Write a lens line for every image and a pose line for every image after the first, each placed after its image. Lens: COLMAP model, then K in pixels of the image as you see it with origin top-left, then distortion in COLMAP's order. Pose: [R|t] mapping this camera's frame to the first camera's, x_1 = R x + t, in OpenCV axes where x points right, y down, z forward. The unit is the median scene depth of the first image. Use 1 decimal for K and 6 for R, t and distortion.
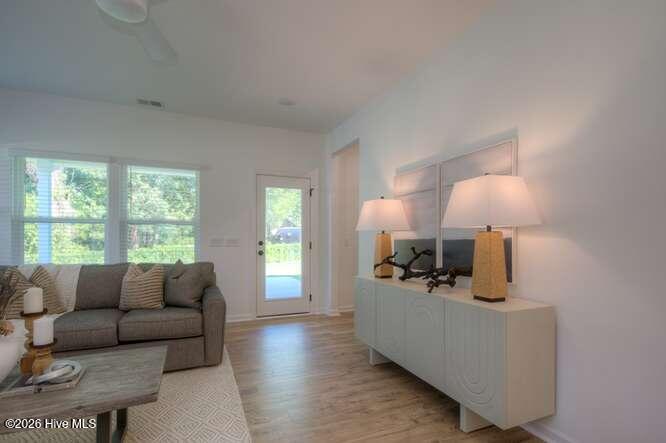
lens RADIAL K [[310.7, 0, 323.2], [0, 310.7, 240.5], [0, 0, 1]] dist [0.000777, 0.000276]
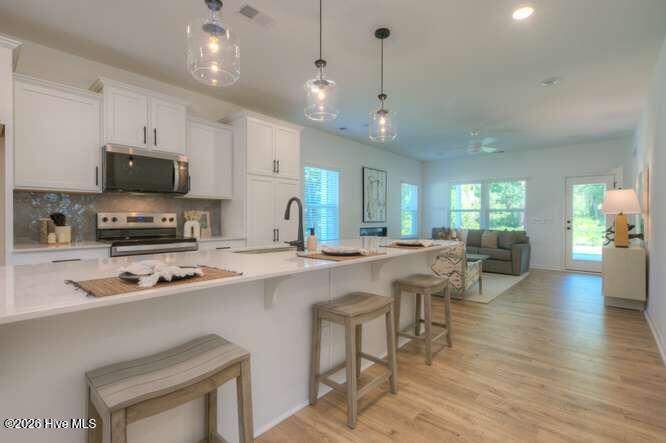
lens RADIAL K [[311.0, 0, 338.7], [0, 311.0, 222.9], [0, 0, 1]] dist [-0.013203, -0.000109]
pose [[0.450585, 0.012832, -0.892641, 1.009085], [-0.006861, 0.999917, 0.010911, 0.008112], [0.892707, 0.001208, 0.450636, -1.097424]]
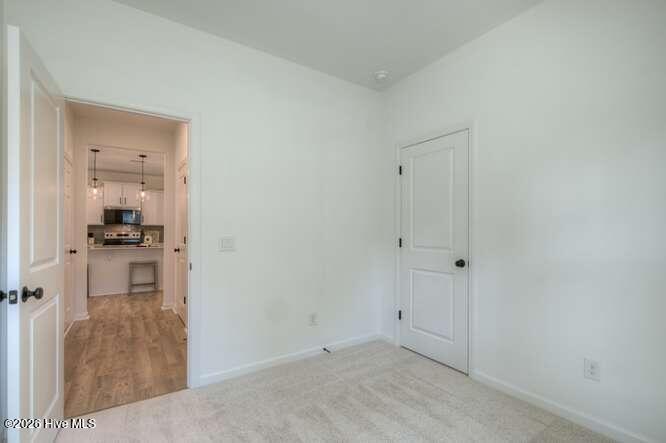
lens RADIAL K [[303.1, 0, 336.8], [0, 303.1, 232.2], [0, 0, 1]] dist [-0.001143, 0.000167]
pose [[0.214077, -0.005841, -0.976799, 2.755467], [-0.004283, 0.999967, -0.006918, -0.004050], [0.976807, 0.005665, 0.214044, 0.101708]]
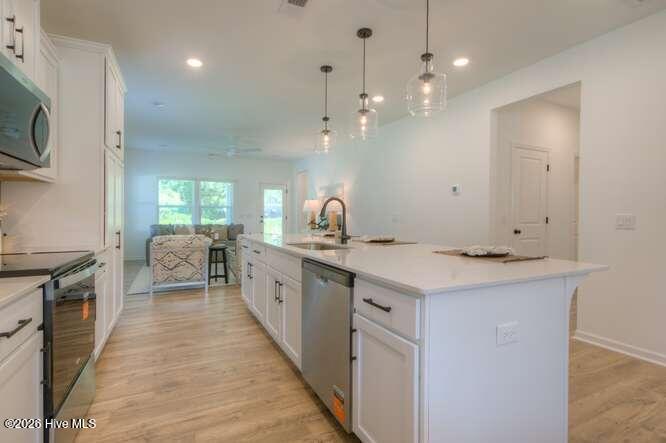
lens RADIAL K [[310.8, 0, 334.6], [0, 310.8, 216.8], [0, 0, 1]] dist [-0.001362, -0.000026]
pose [[0.996321, -0.000769, 0.085692, 0.161271], [0.000609, 0.999998, 0.001899, 0.007983], [-0.085693, -0.001840, 0.996320, -1.719041]]
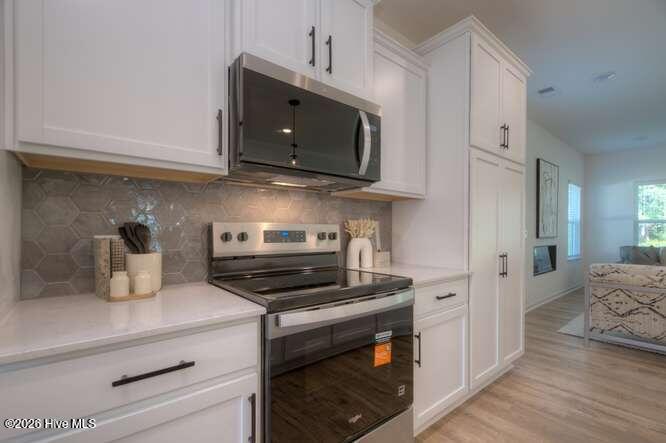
lens RADIAL K [[303.1, 0, 336.8], [0, 303.1, 232.2], [0, 0, 1]] dist [-0.001143, 0.000167]
pose [[0.303442, -0.001194, -0.952849, 0.150808], [-0.006188, 0.999976, -0.003223, 0.006390], [0.952830, 0.006875, 0.303427, -1.332834]]
